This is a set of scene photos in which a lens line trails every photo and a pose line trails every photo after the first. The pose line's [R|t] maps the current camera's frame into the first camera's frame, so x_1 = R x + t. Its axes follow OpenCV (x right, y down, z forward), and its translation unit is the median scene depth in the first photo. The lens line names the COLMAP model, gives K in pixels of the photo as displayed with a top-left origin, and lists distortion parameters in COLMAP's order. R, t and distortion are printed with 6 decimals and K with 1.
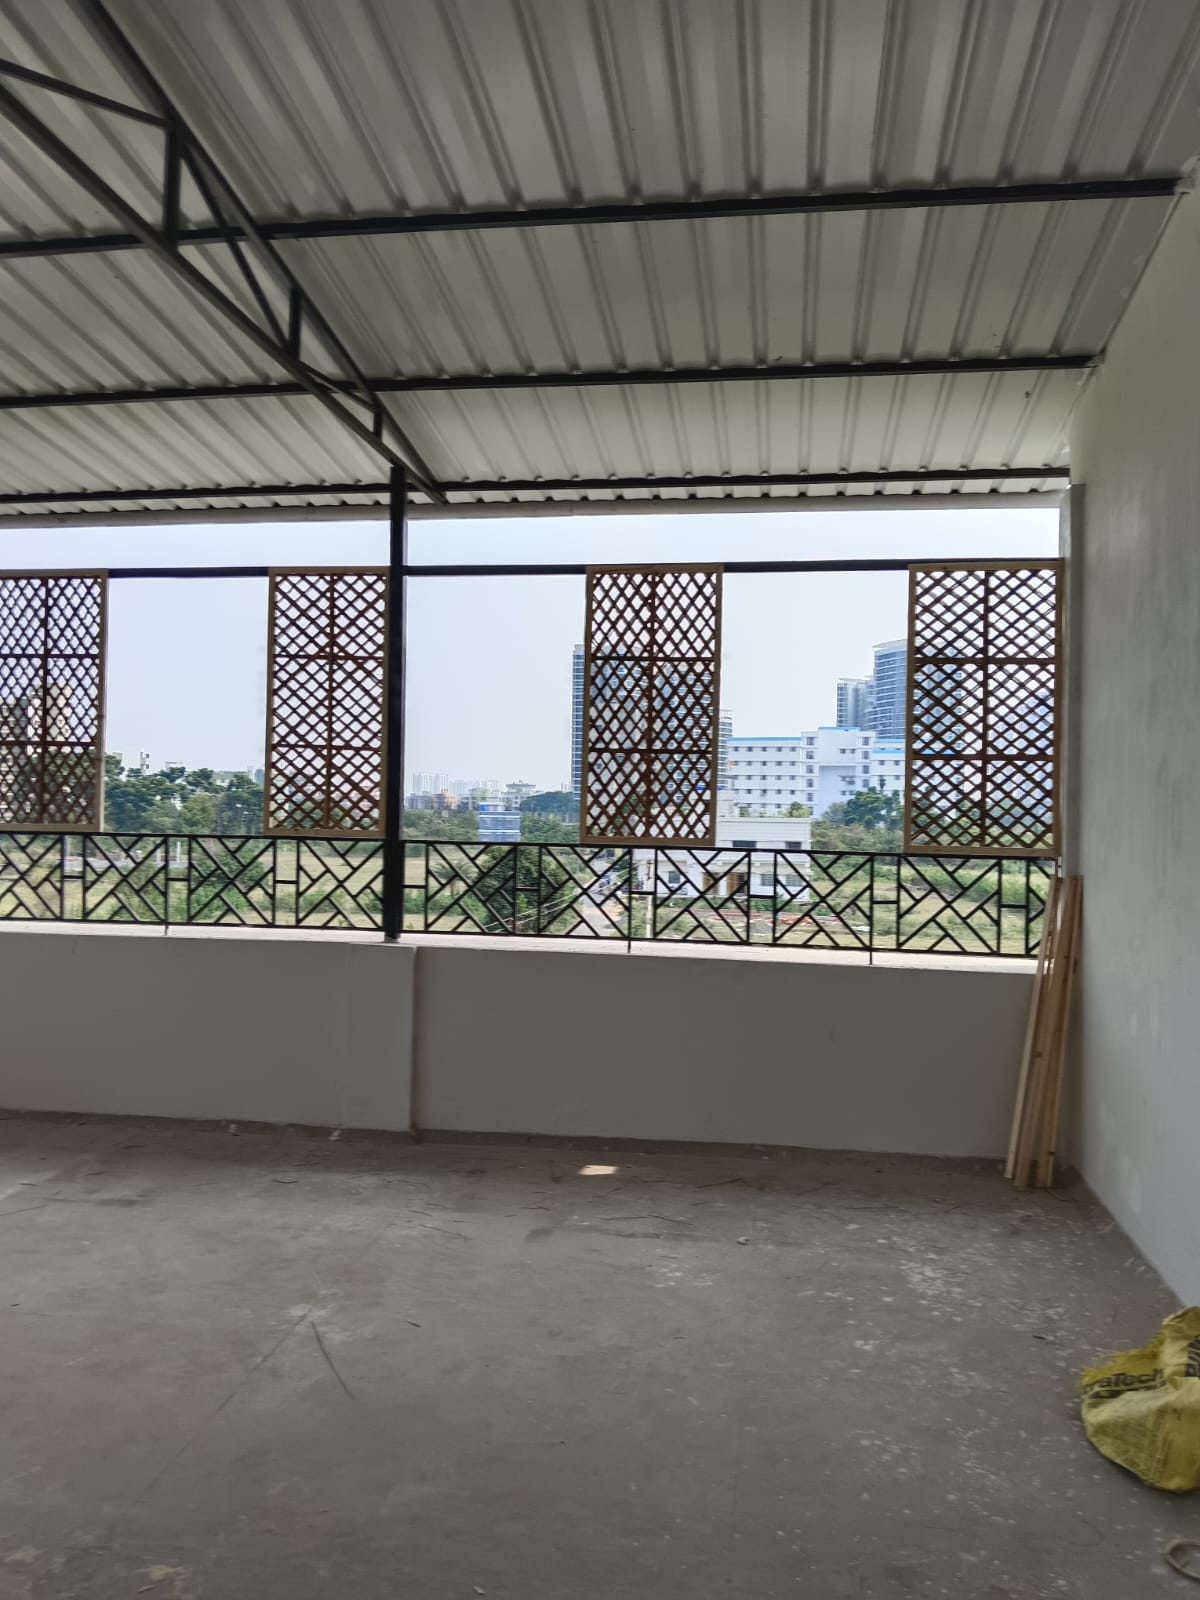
lens RADIAL K [[1433.6, 0, 600.0], [0, 1433.6, 800.0], [0, 0, 1]] dist [0.199282, 0.000575]
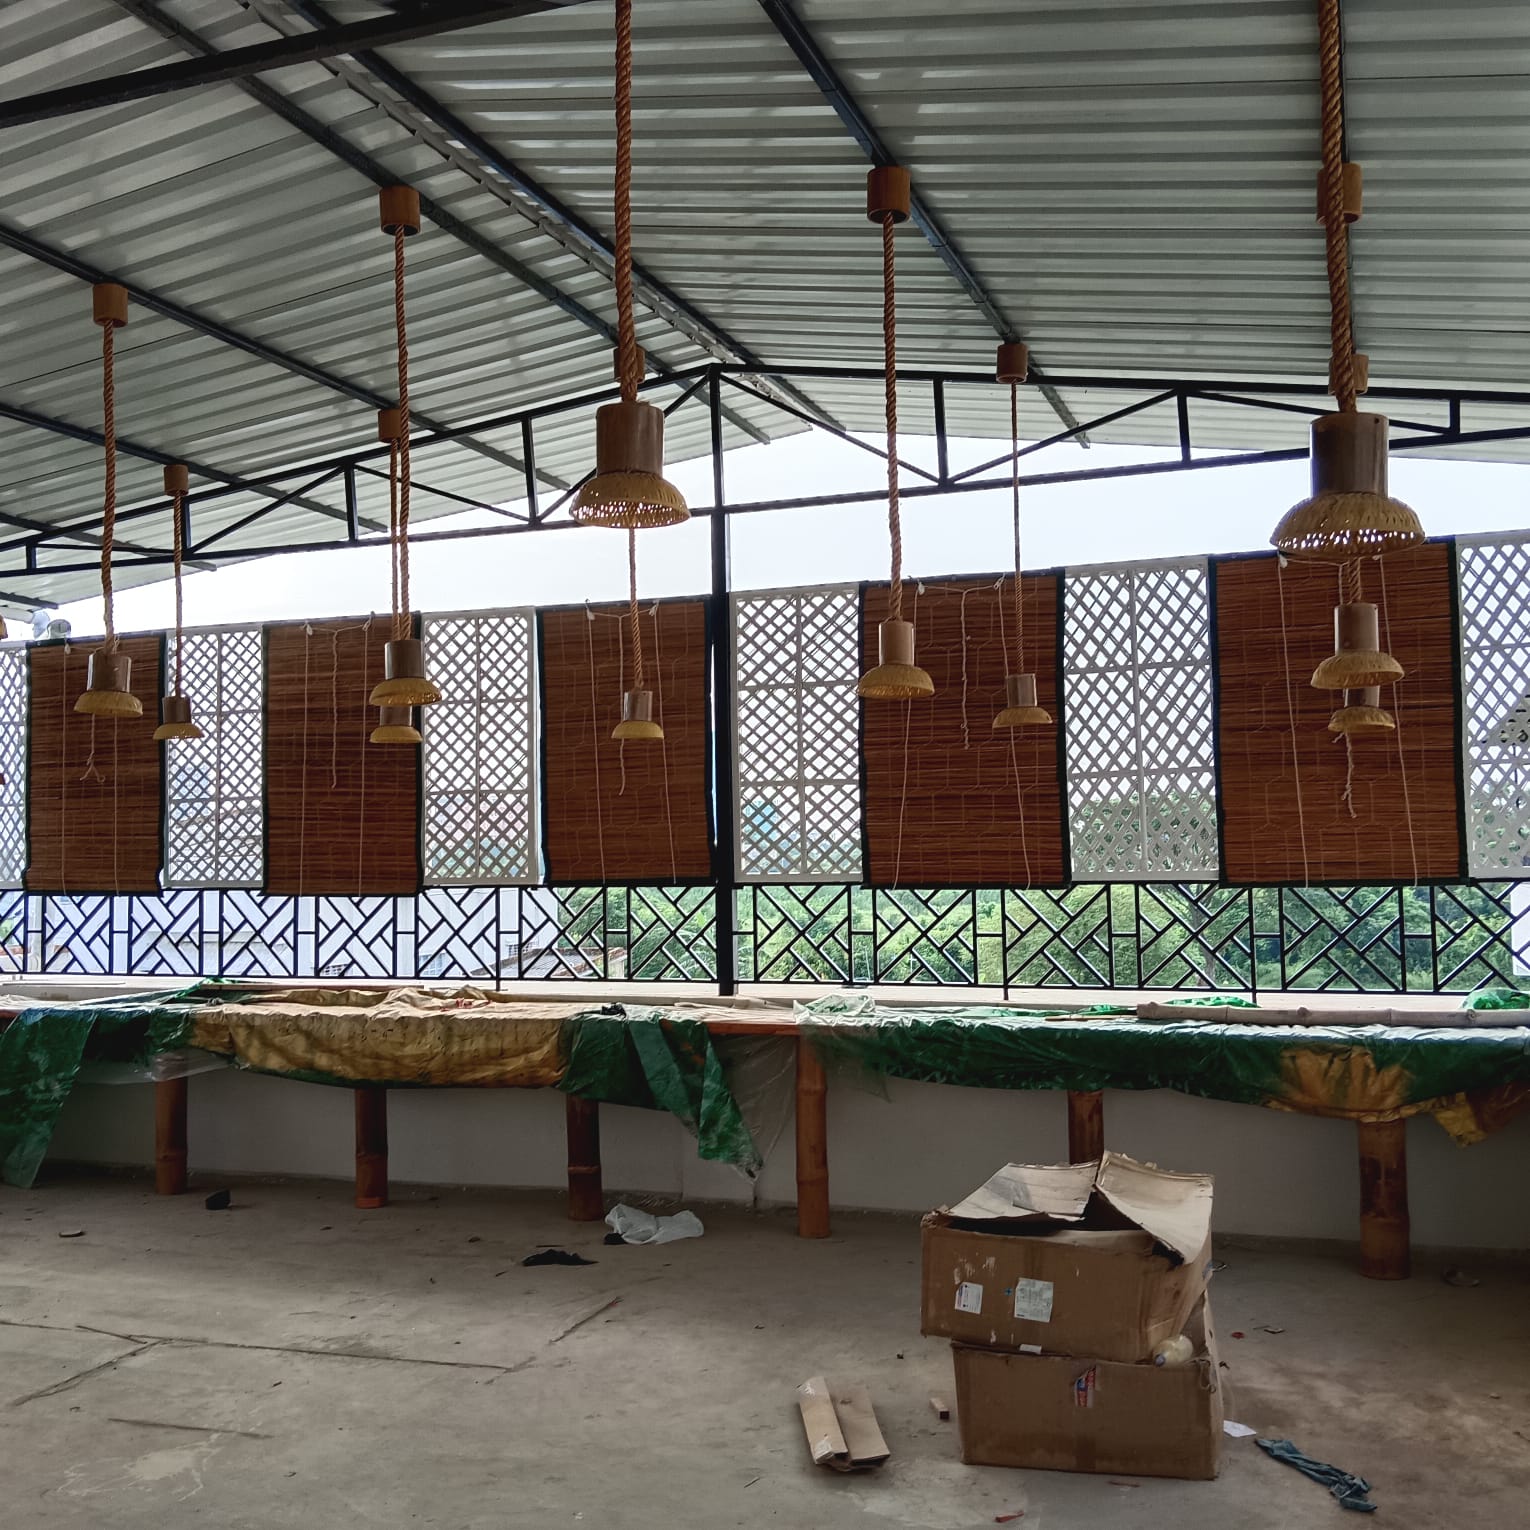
lens RADIAL K [[1597.2, 0, 765.0], [0, 1597.2, 765.0], [0, 0, 1]] dist [0.121134, -0.217040]
pose [[0.981623, -0.047632, -0.184790, 0.239885], [0.039329, 0.998056, -0.048342, 0.005619], [0.186733, 0.040186, 0.981588, -0.036821]]
